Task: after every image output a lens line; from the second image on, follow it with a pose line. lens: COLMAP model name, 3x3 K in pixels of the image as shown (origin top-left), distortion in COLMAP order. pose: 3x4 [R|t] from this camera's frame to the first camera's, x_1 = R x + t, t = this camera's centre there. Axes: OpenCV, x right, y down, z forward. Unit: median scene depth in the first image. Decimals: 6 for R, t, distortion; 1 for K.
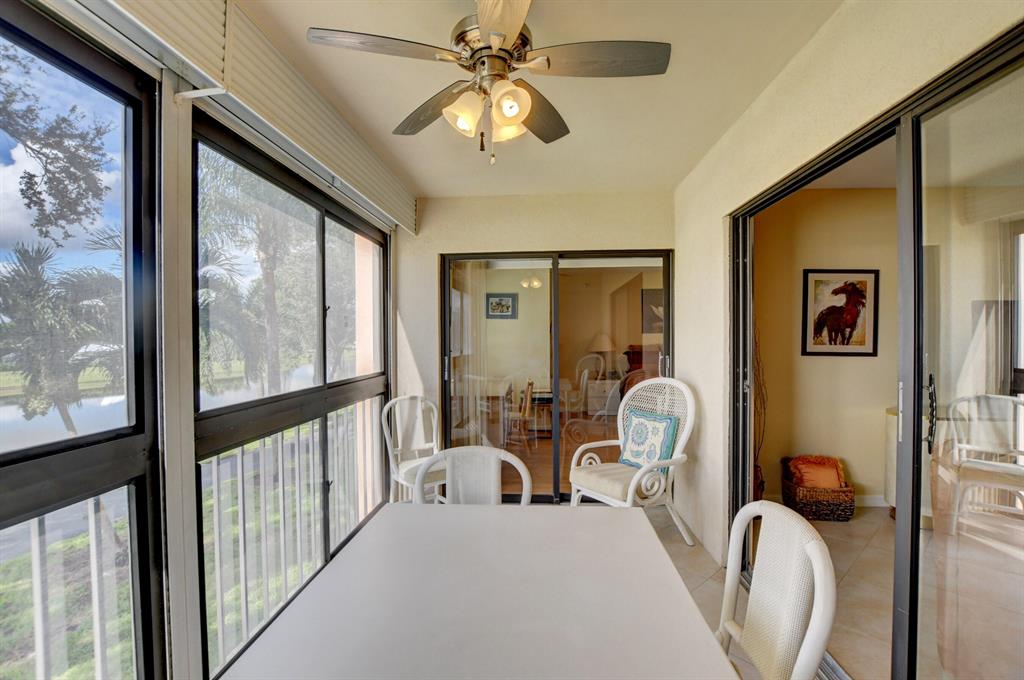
lens RADIAL K [[453.1, 0, 511.5], [0, 453.1, 341.6], [0, 0, 1]] dist [-0.029995, 0.004775]
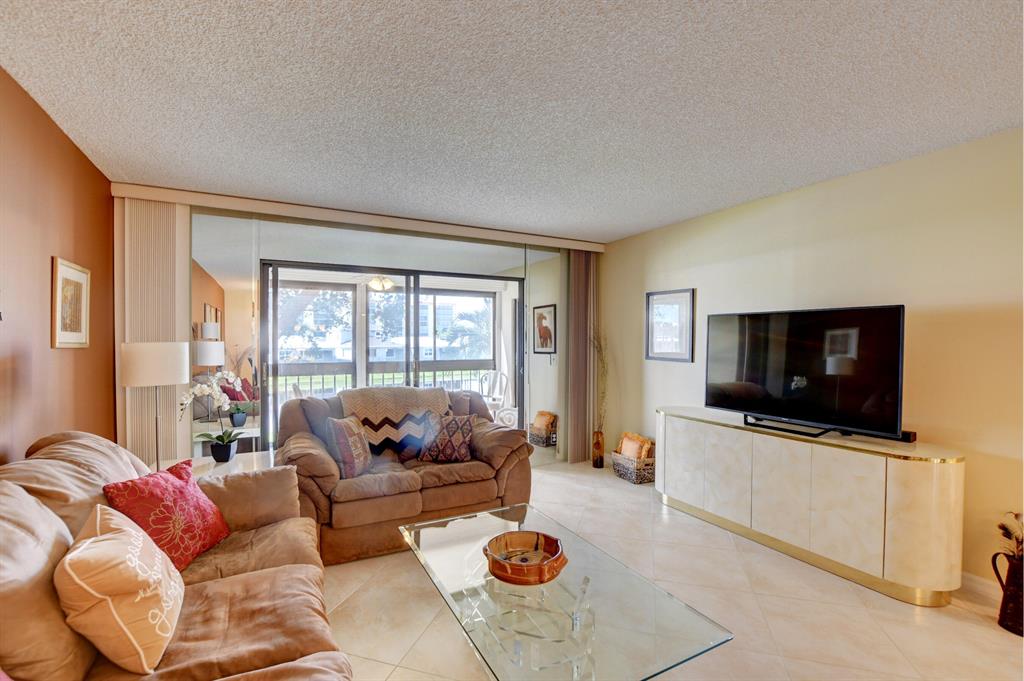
lens RADIAL K [[453.1, 0, 510.0], [0, 453.1, 347.4], [0, 0, 1]] dist [-0.029995, 0.004775]
pose [[0.529954, 0.009071, -0.847978, 2.215323], [-0.006215, 0.999957, 0.006813, -0.006544], [0.848004, 0.001659, 0.529987, -0.095984]]
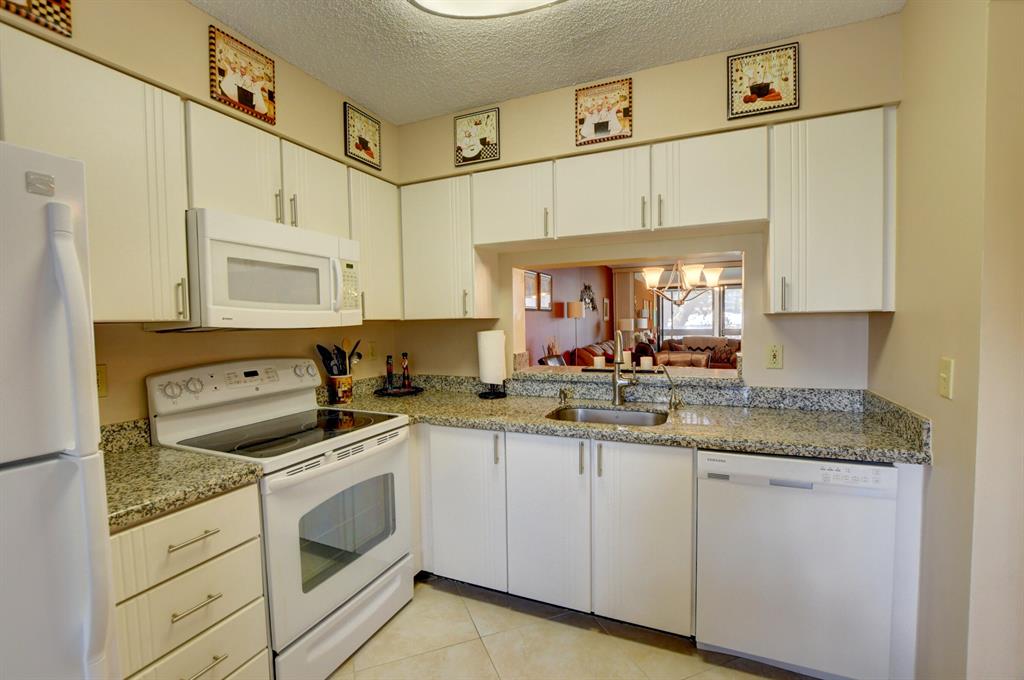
lens RADIAL K [[453.1, 0, 510.5], [0, 453.1, 341.2], [0, 0, 1]] dist [-0.029995, 0.004775]
pose [[-0.334112, 0.041839, -0.941604, 4.985502], [0.008049, 0.999104, 0.041538, 0.016700], [0.942499, 0.006300, -0.334149, 0.128051]]
